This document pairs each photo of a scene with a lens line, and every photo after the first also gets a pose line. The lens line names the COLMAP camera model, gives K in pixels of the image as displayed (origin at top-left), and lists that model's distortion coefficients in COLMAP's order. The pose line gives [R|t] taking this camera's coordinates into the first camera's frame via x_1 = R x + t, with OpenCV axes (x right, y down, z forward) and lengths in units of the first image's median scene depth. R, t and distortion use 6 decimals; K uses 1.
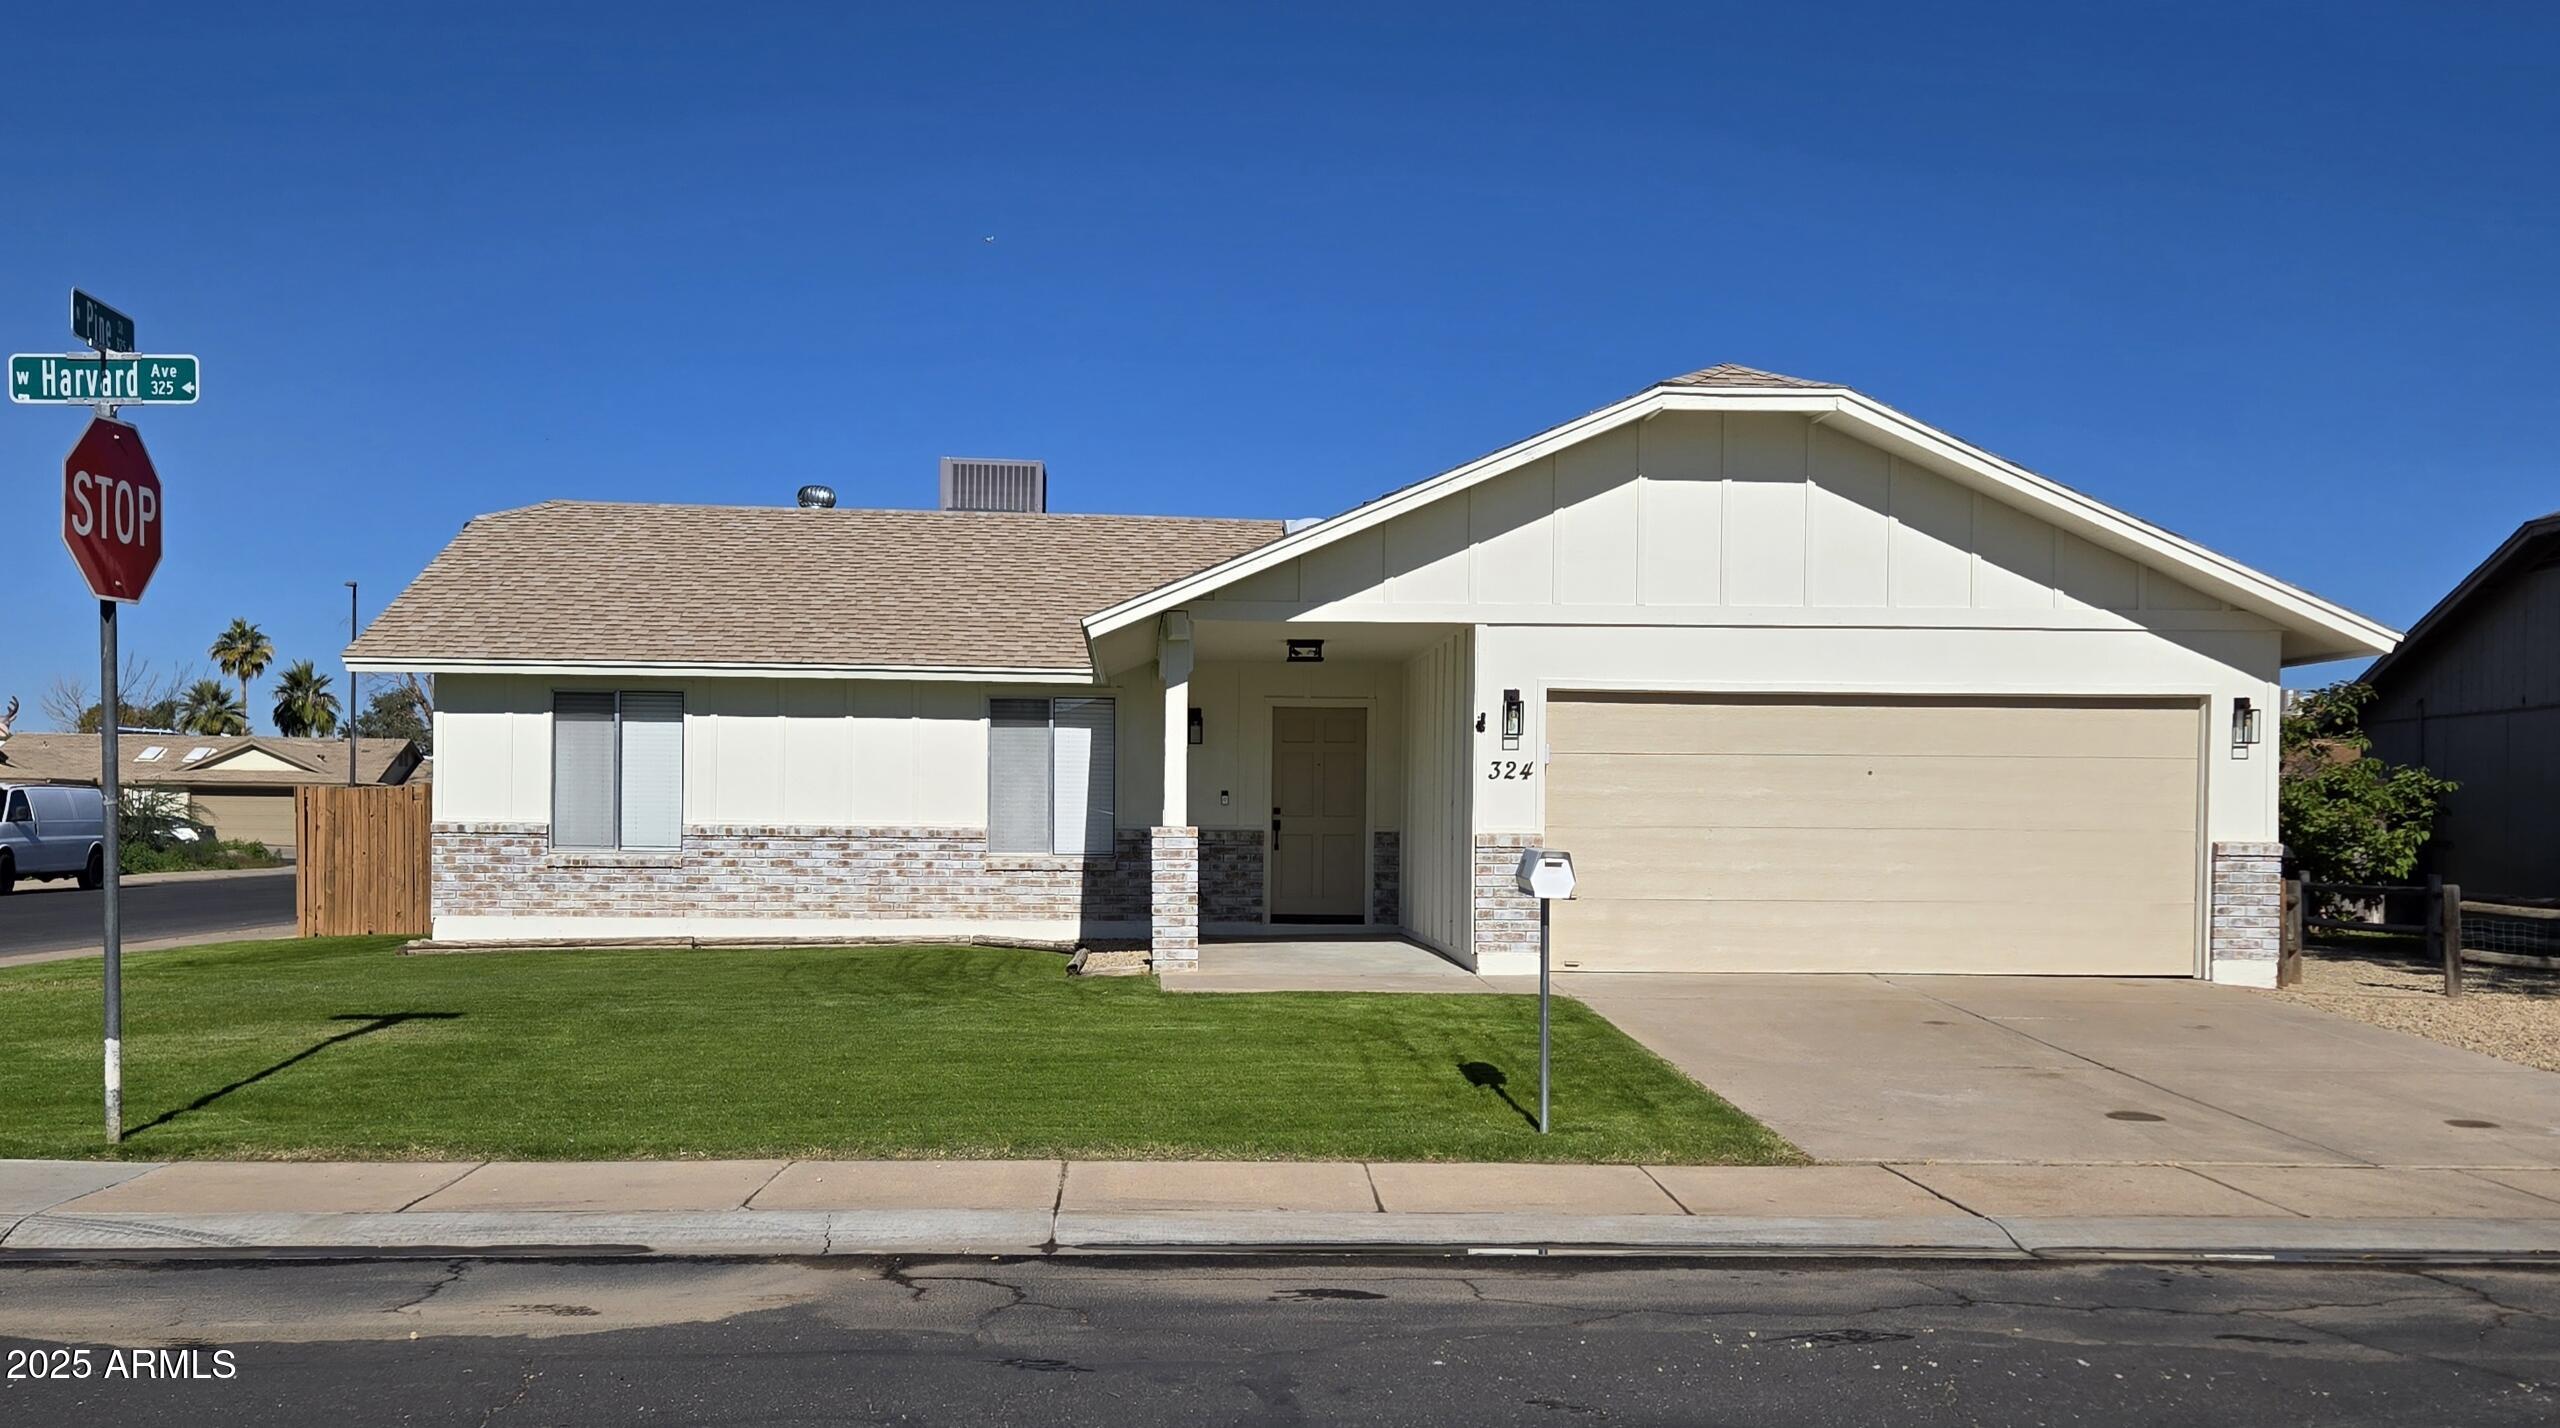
lens RADIAL K [[2409.5, 0, 1280.2], [0, 2409.5, 846.3], [0, 0, 1]] dist [0.106875, -0.119676]
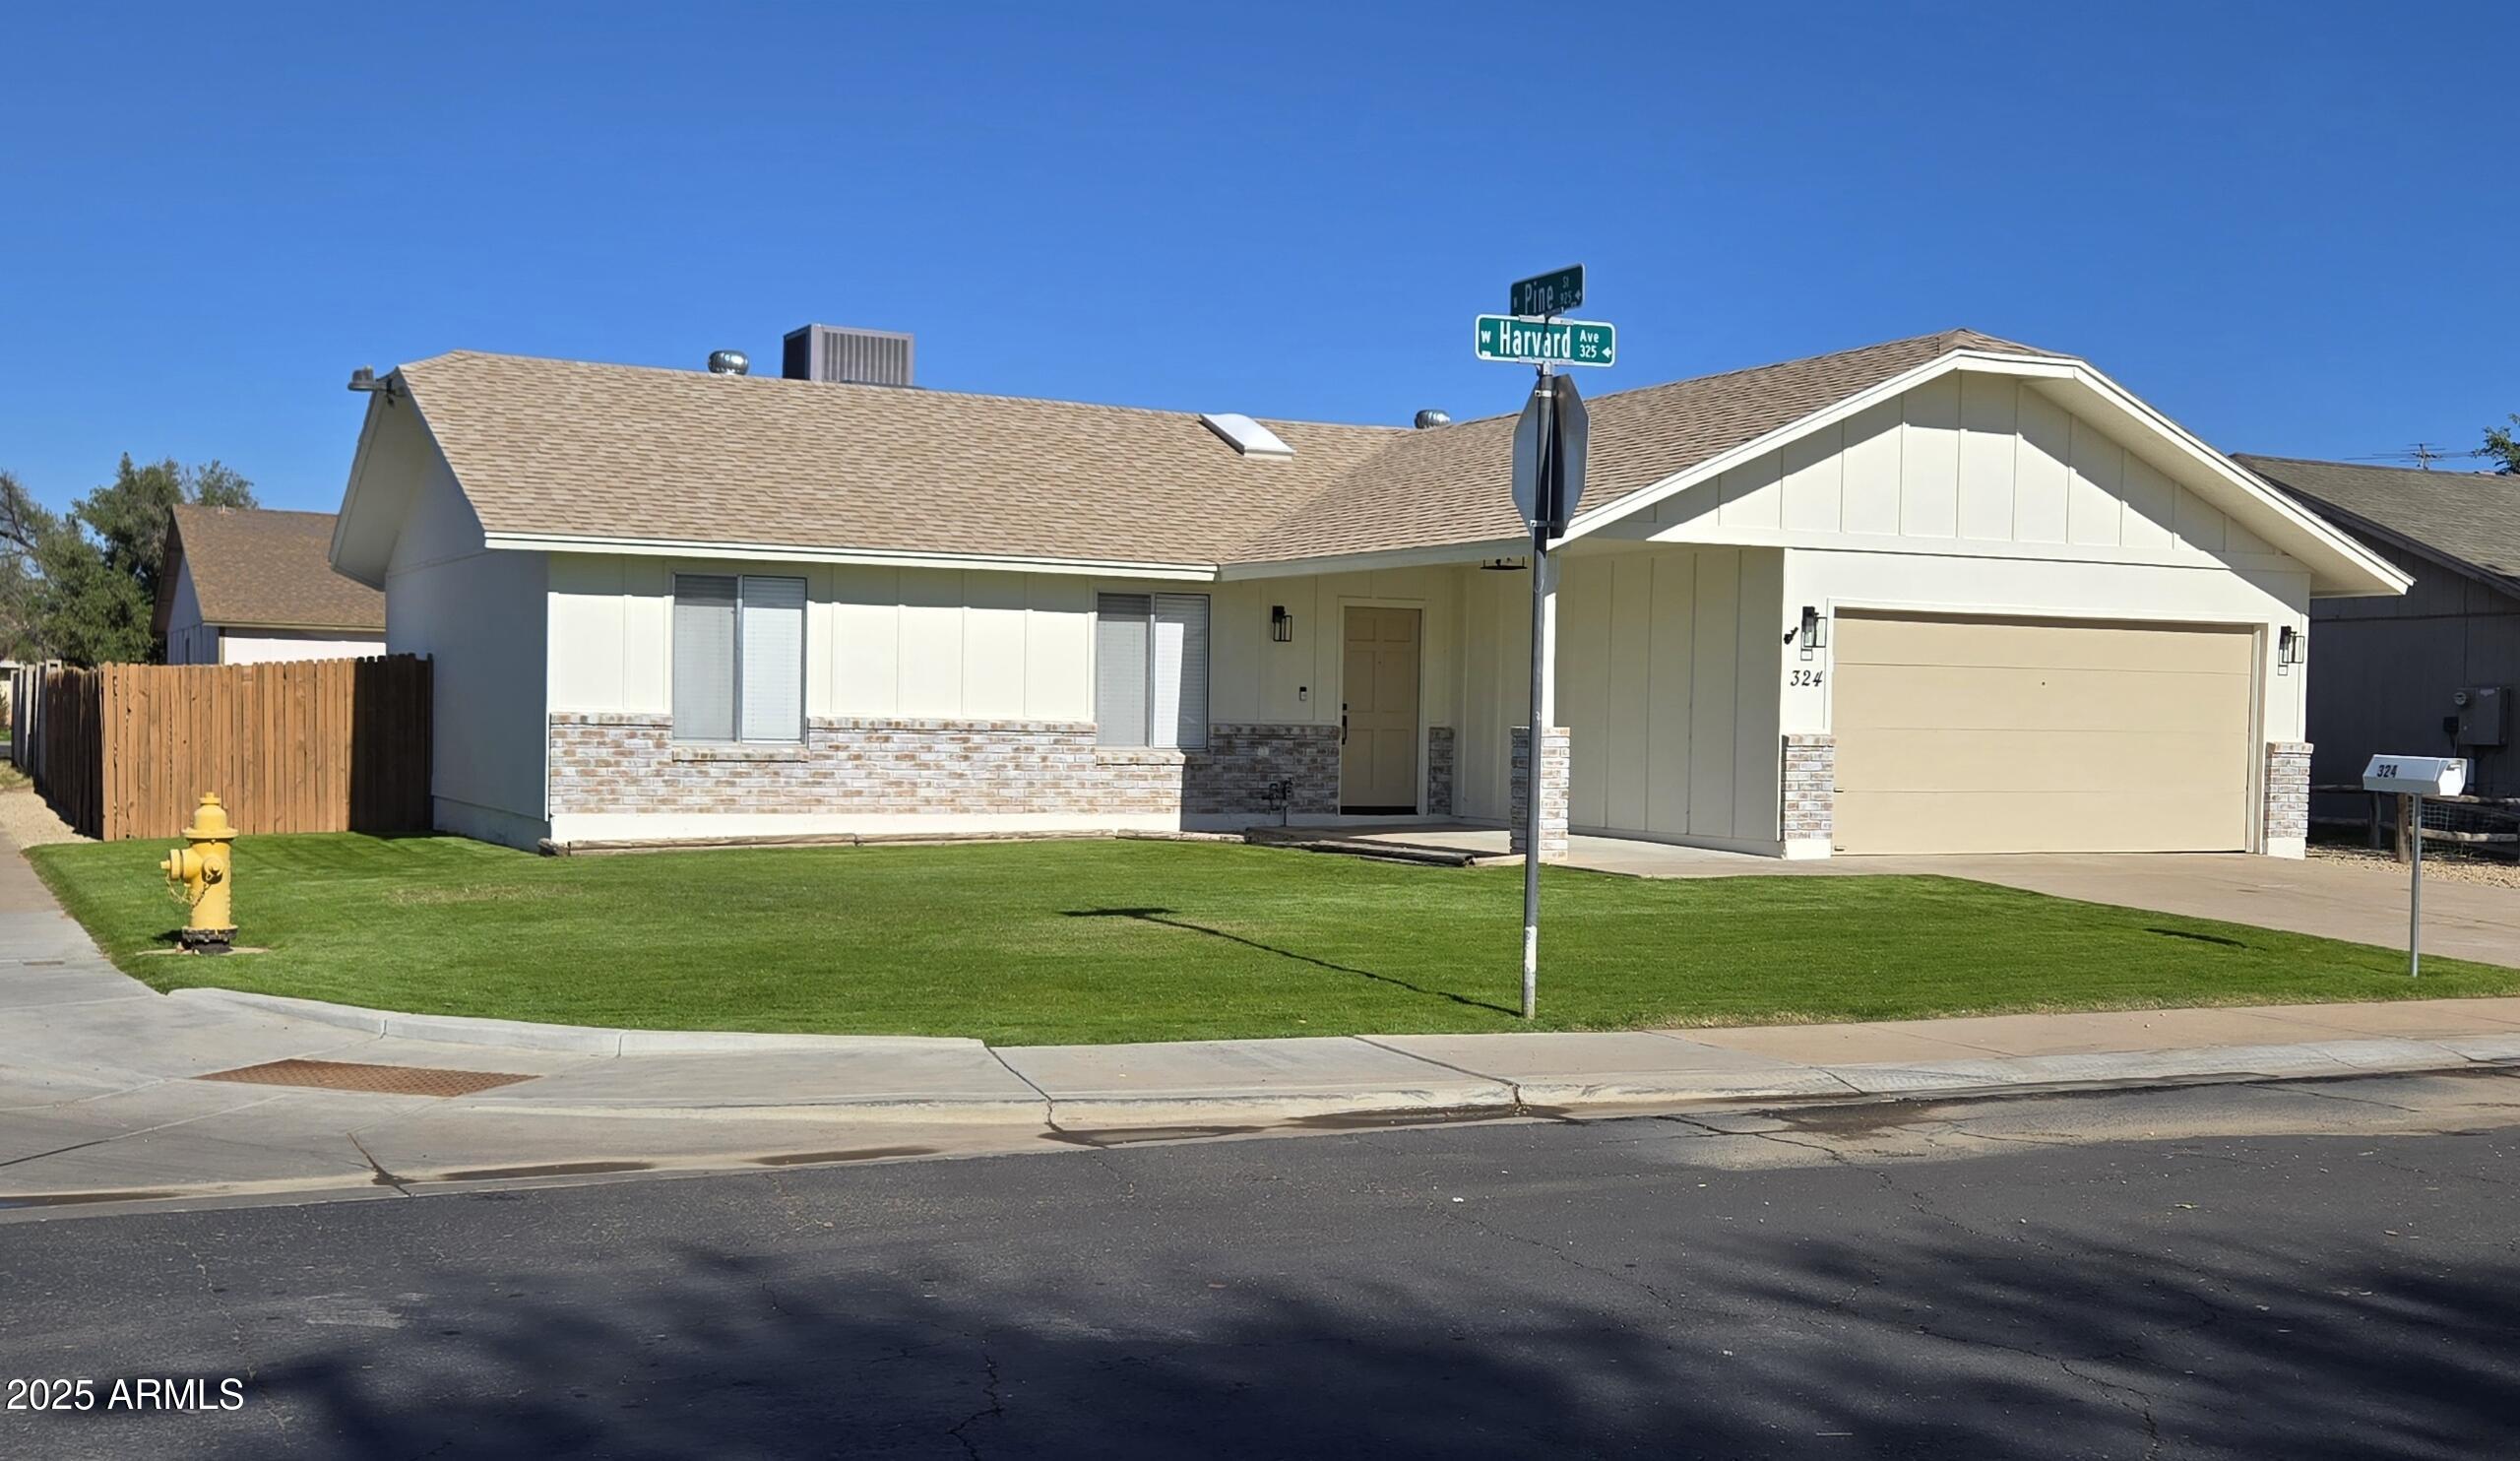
lens RADIAL K [[2639.4, 0, 1250.6], [0, 2639.4, 804.9], [0, 0, 1]] dist [0.081393, -0.007490]
pose [[0.918412, -0.007050, 0.395563, -0.501406], [-0.005076, 0.999549, 0.029601, -0.006025], [-0.395593, -0.029194, 0.917962, -0.030791]]
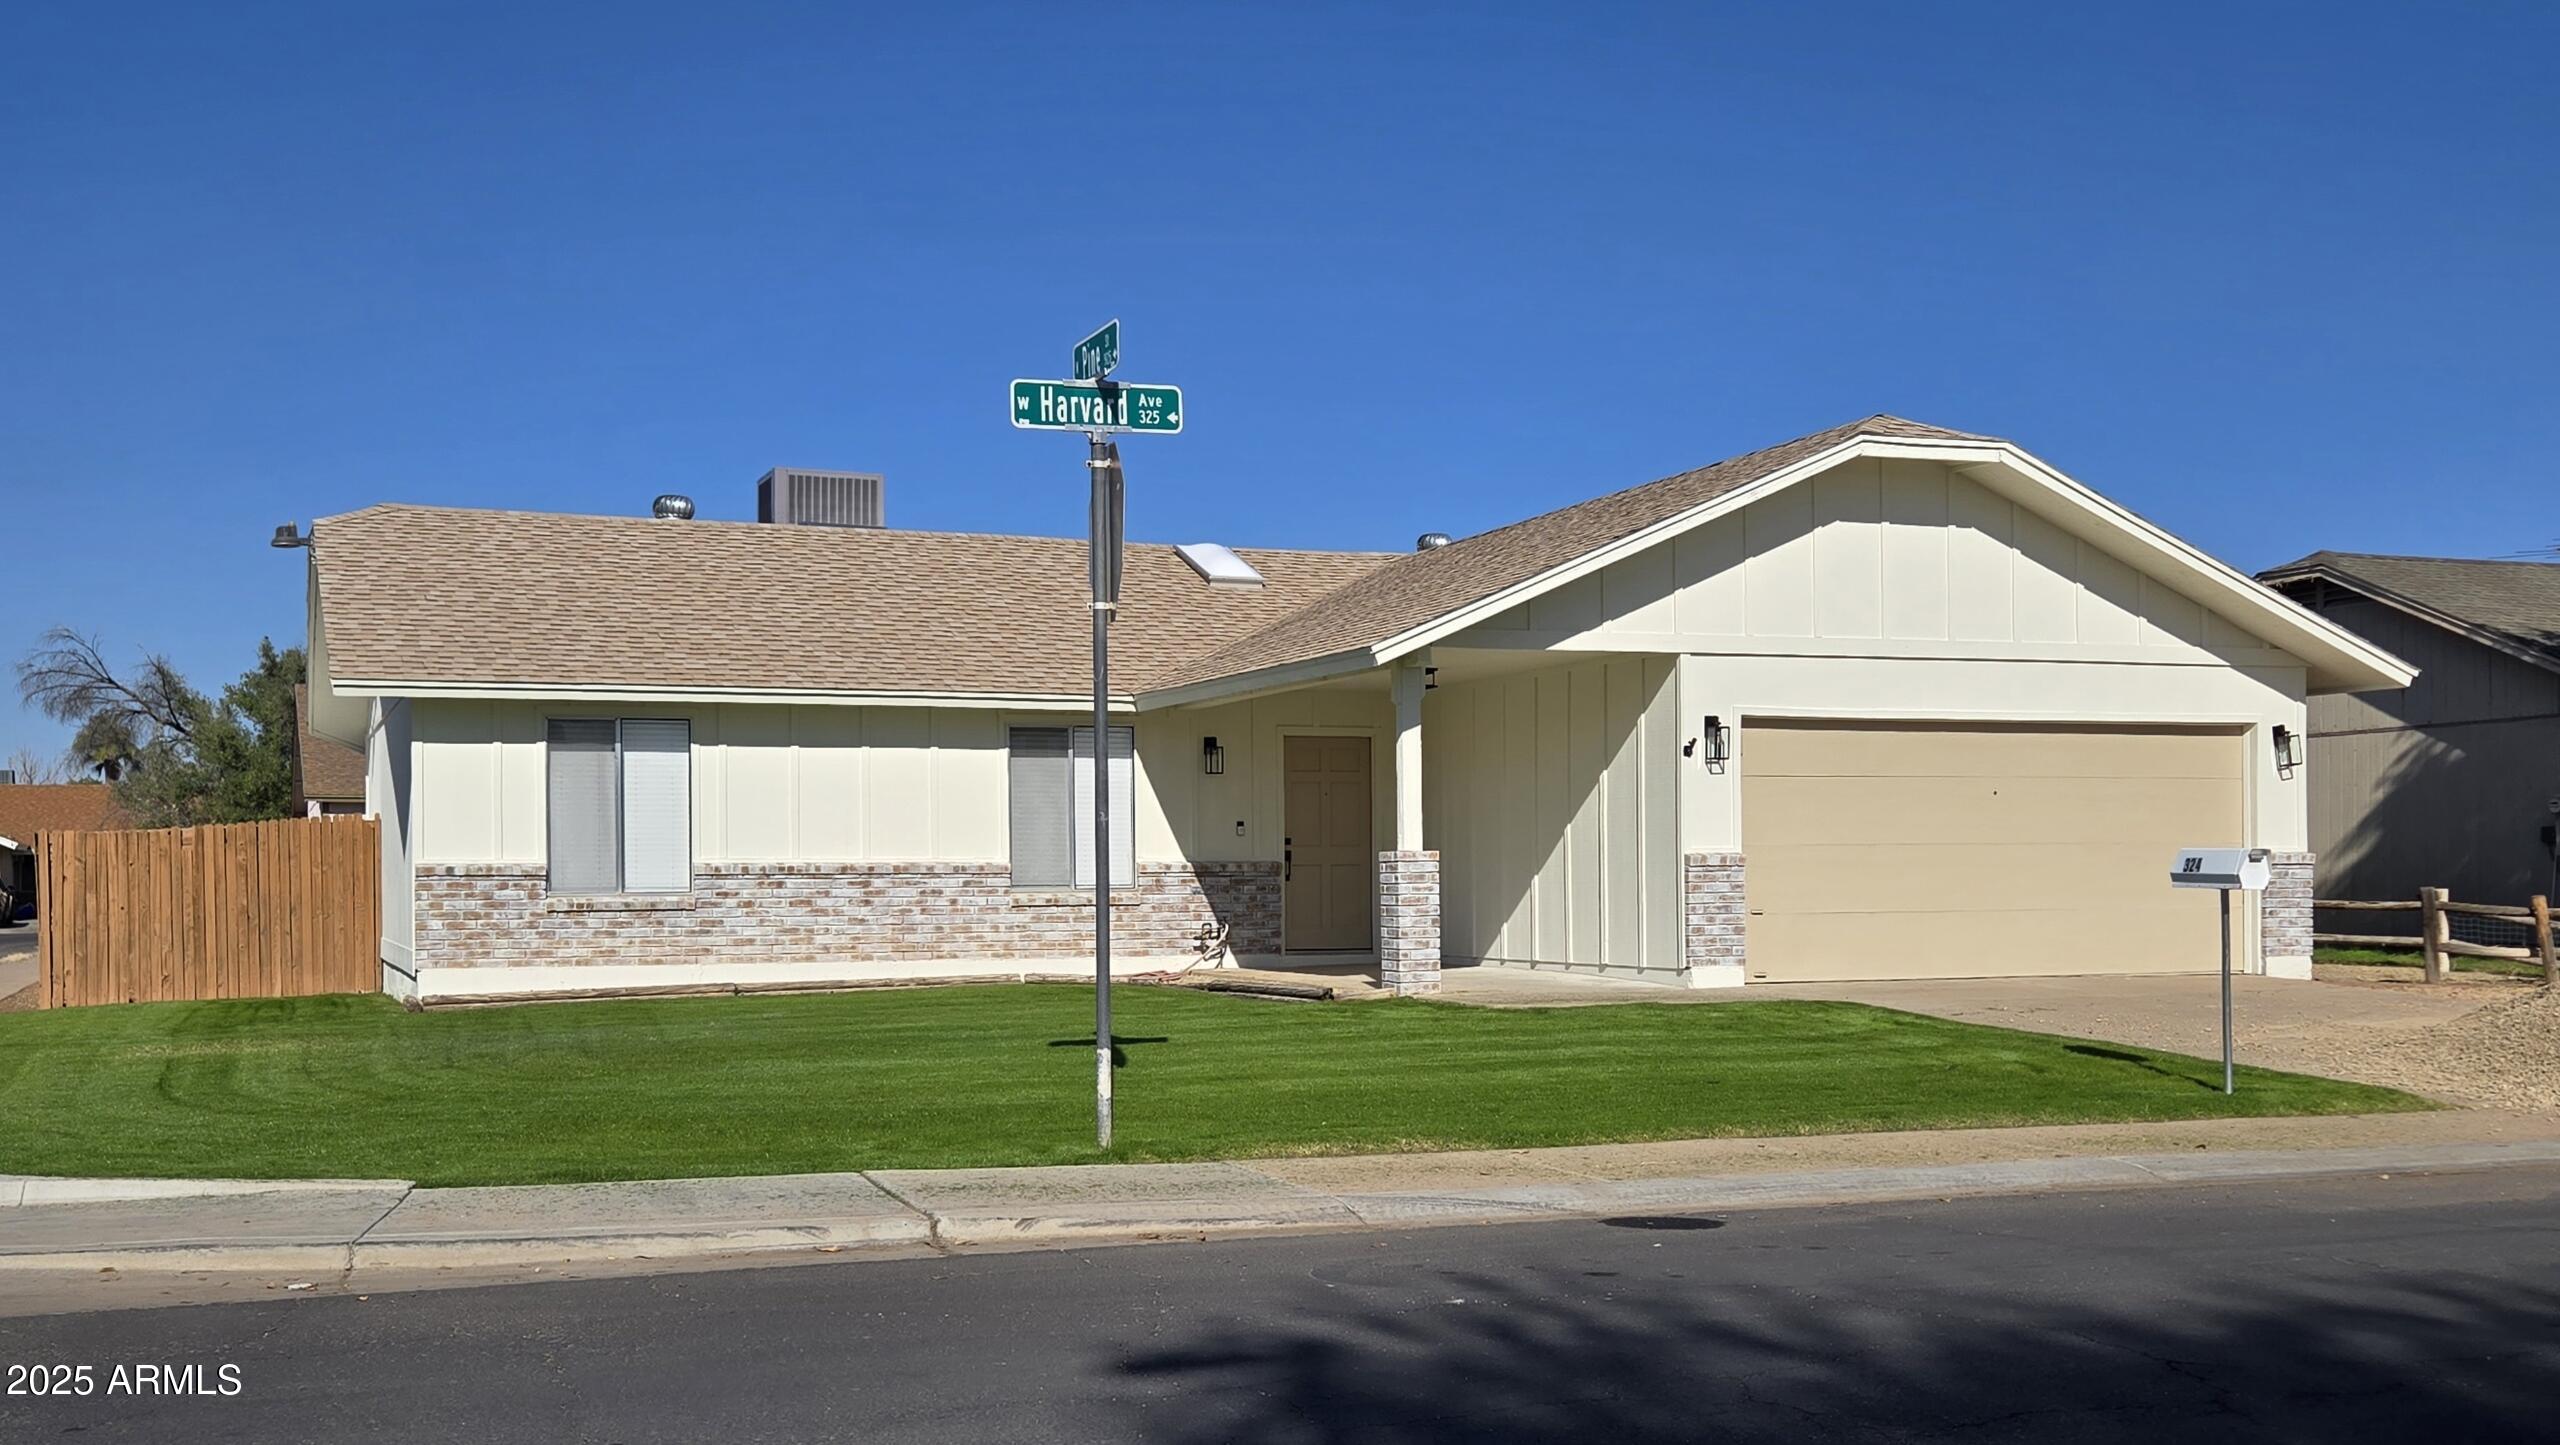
lens RADIAL K [[2672.9, 0, 1288.4], [0, 2672.9, 885.2], [0, 0, 1]] dist [0.088377, -0.031804]
pose [[0.950985, -0.017171, 0.308759, -0.347954], [0.019116, 0.999812, -0.003277, 0.007099], [-0.308645, 0.009019, 0.951135, -0.042005]]
